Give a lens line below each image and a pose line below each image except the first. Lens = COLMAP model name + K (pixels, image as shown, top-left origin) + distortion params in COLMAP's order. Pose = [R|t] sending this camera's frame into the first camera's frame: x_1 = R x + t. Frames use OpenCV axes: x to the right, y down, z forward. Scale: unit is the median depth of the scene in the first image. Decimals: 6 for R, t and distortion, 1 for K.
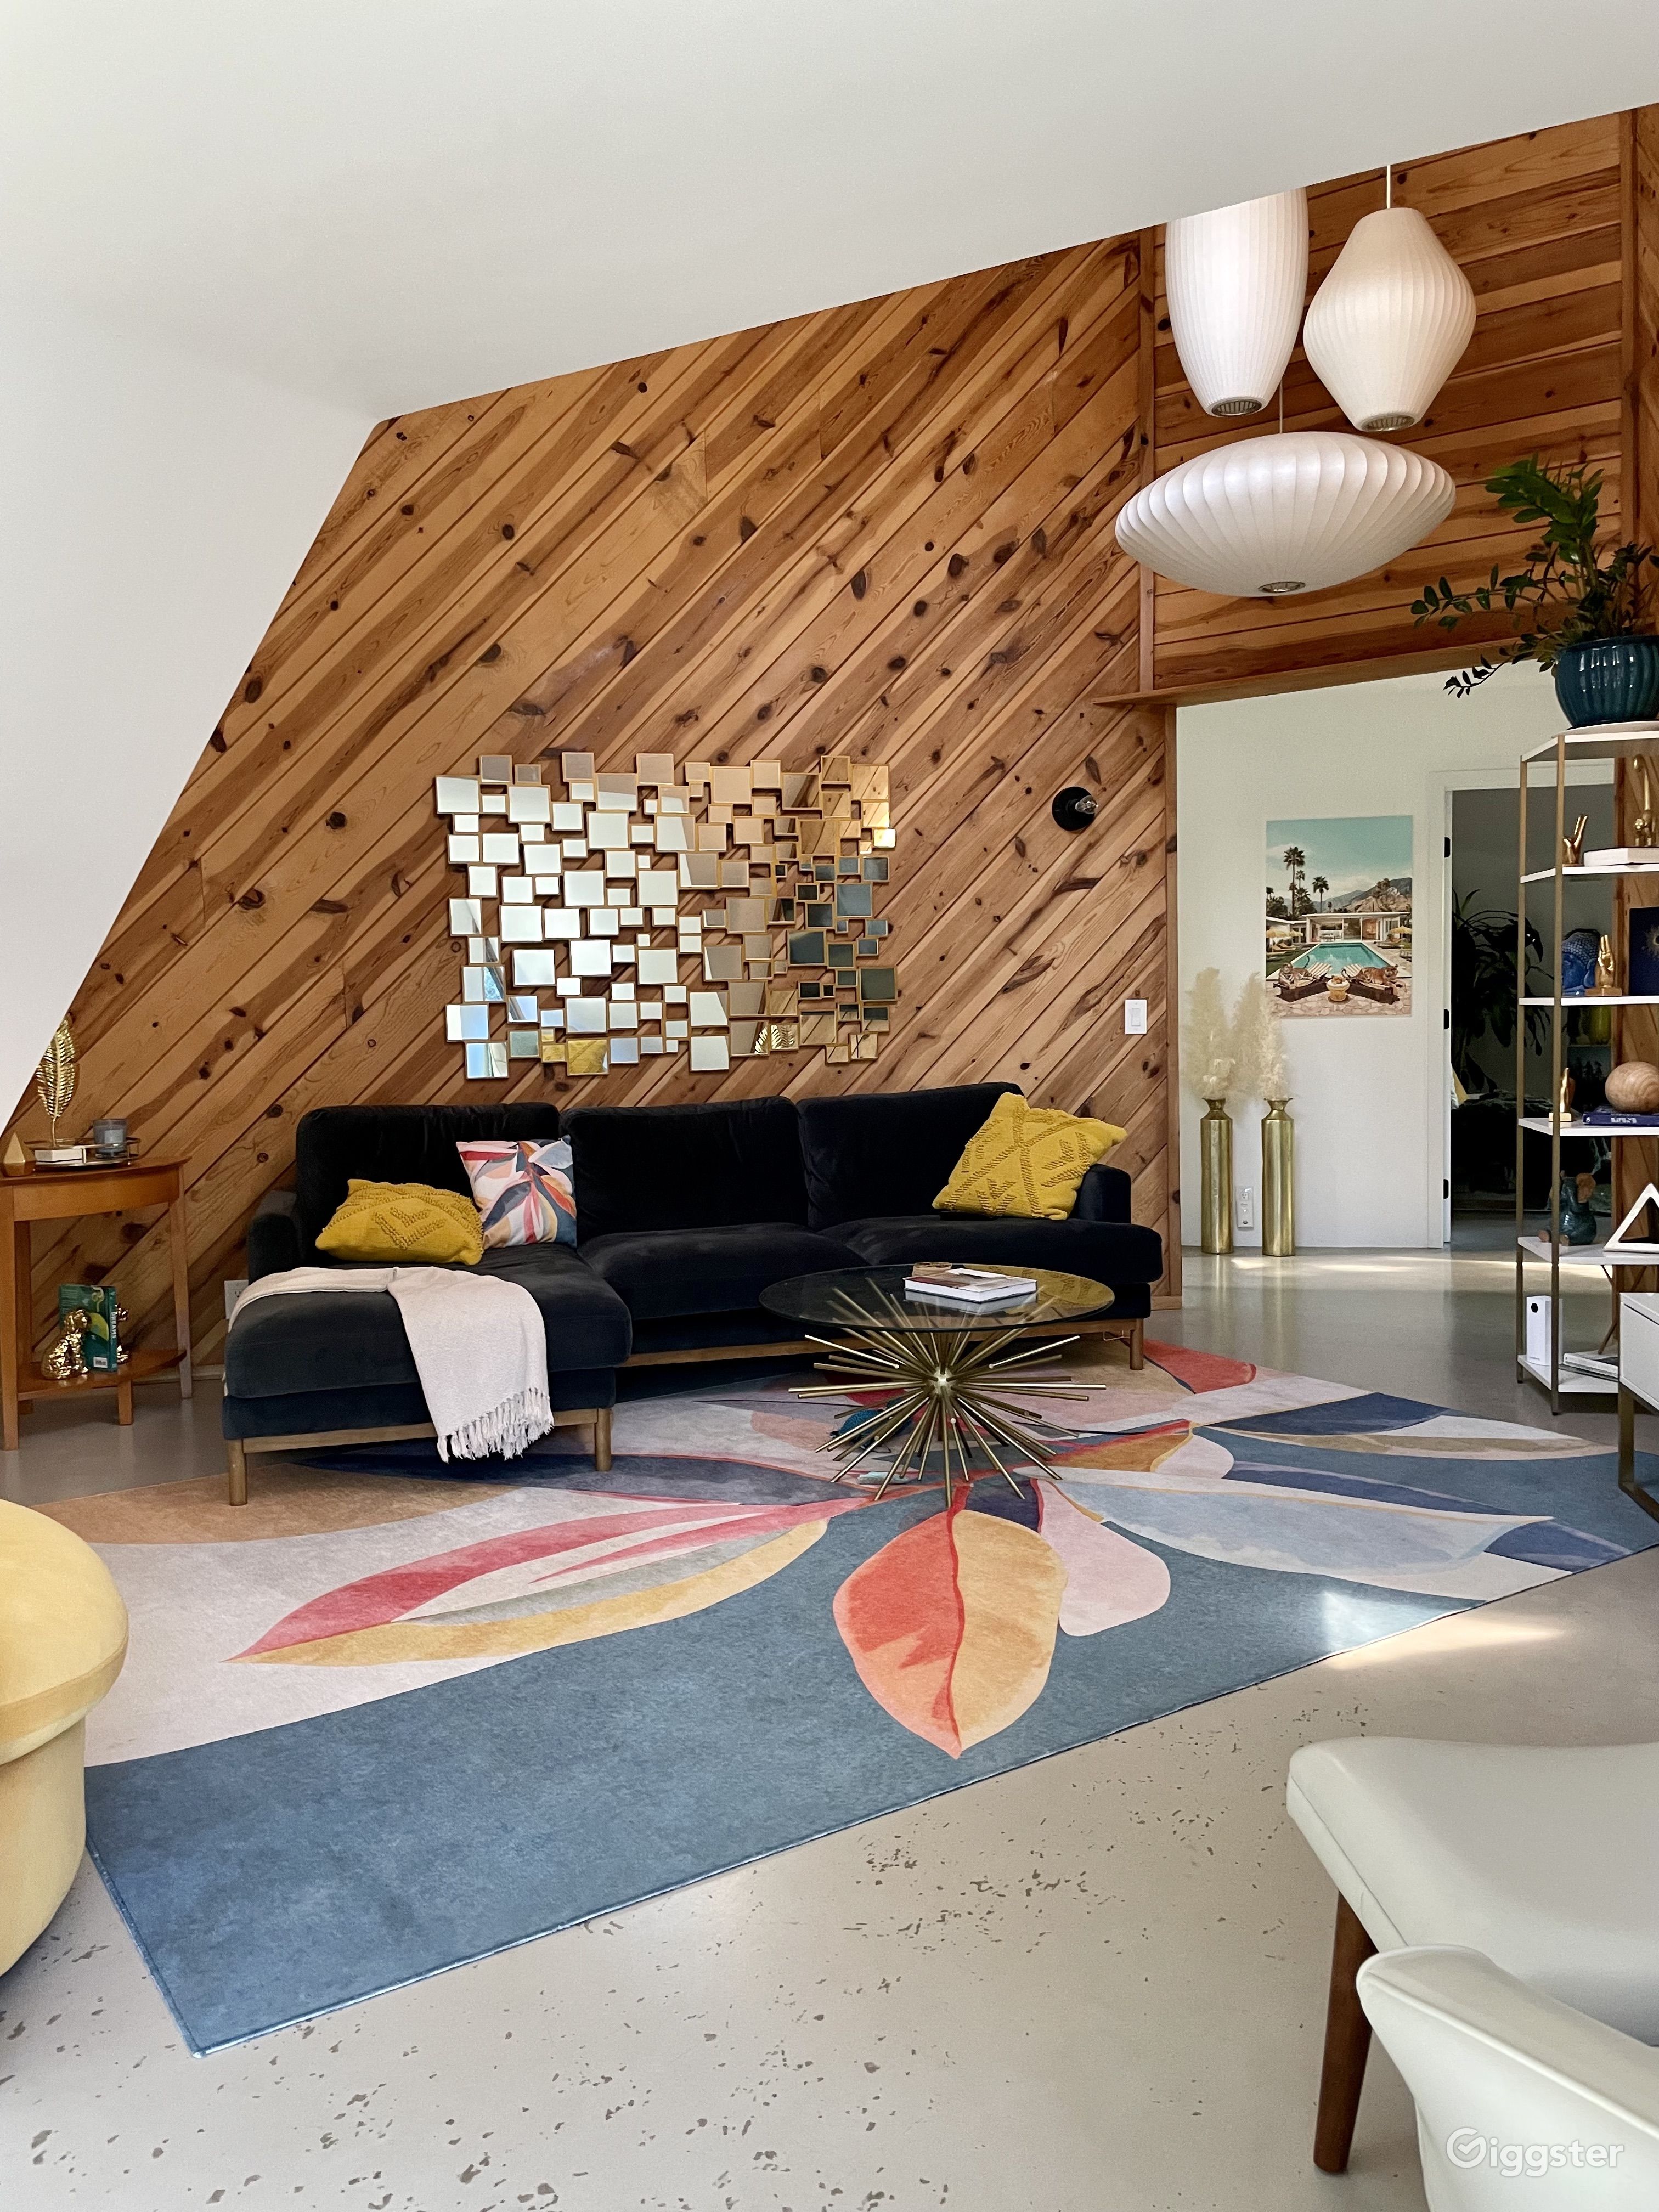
lens RADIAL K [[1664.8, 0, 823.6], [0, 1664.8, 1098.0], [0, 0, 1]] dist [0.093111, -0.129862]
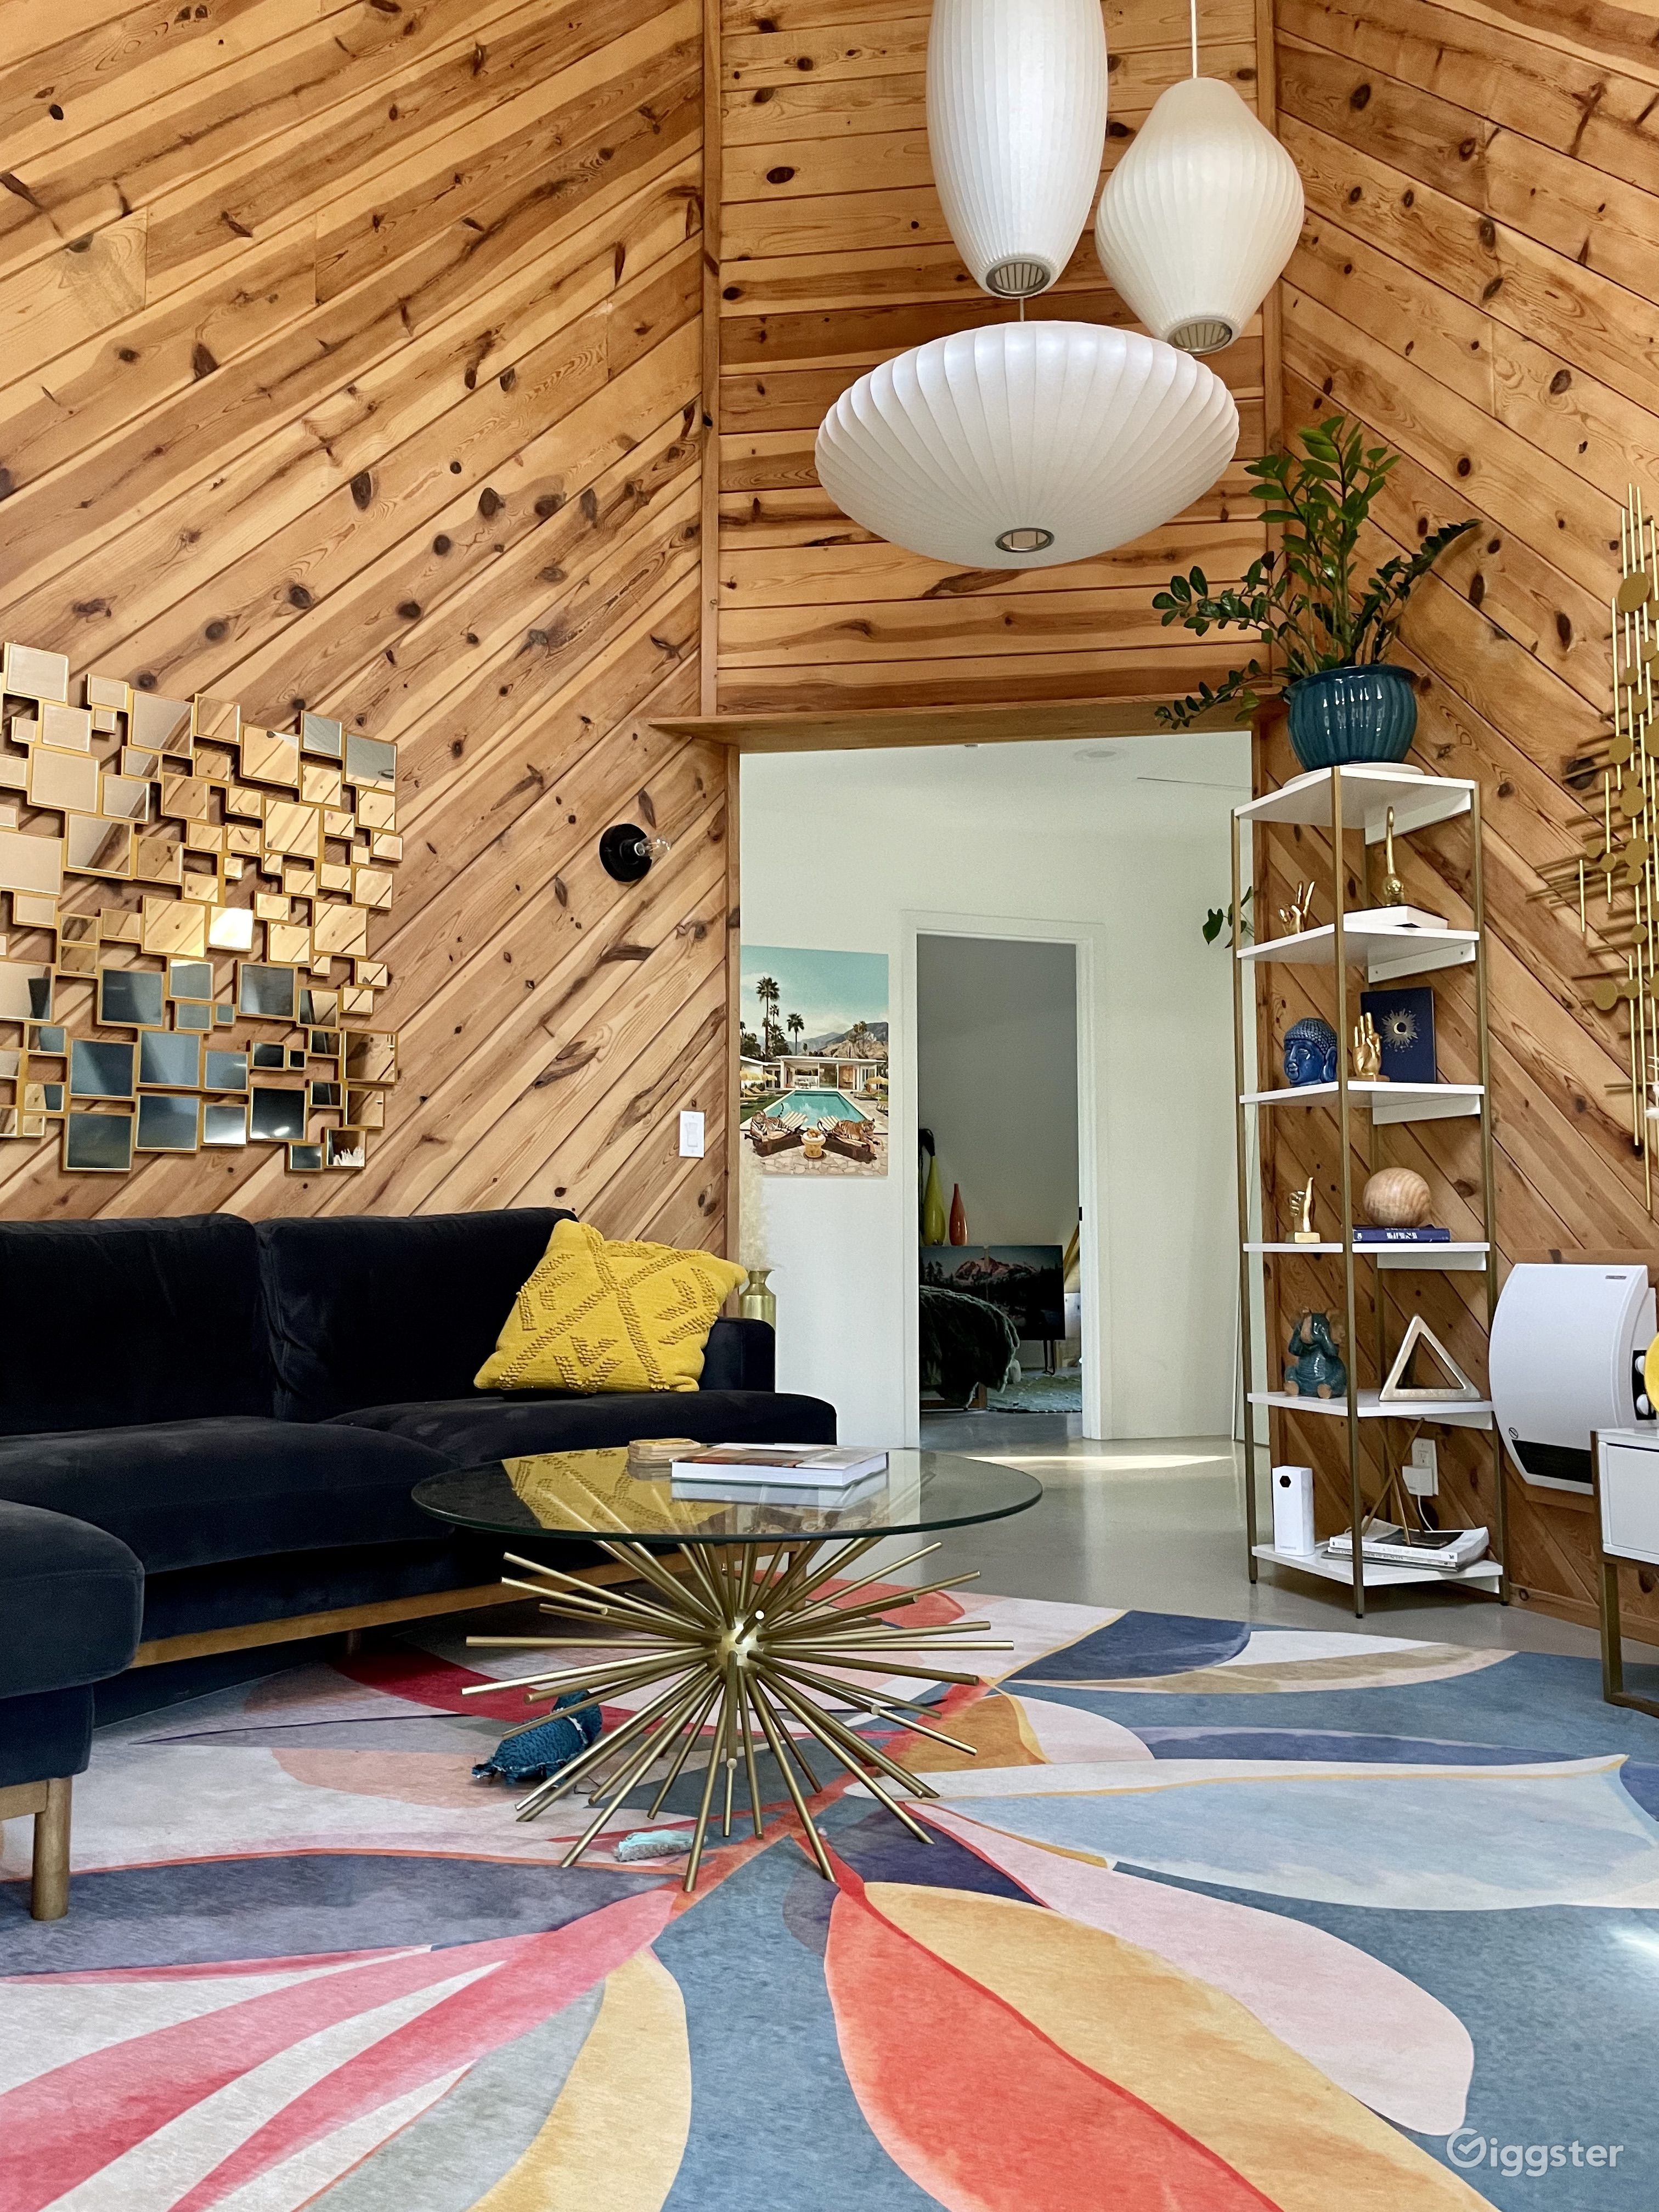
lens RADIAL K [[1664.8, 0, 823.6], [0, 1664.8, 1098.0], [0, 0, 1]] dist [0.093111, -0.129862]
pose [[0.872893, 0.061848, 0.483976, -0.133849], [0.013269, 0.988557, -0.150262, 0.051899], [-0.487731, 0.137585, 0.862084, 0.333309]]
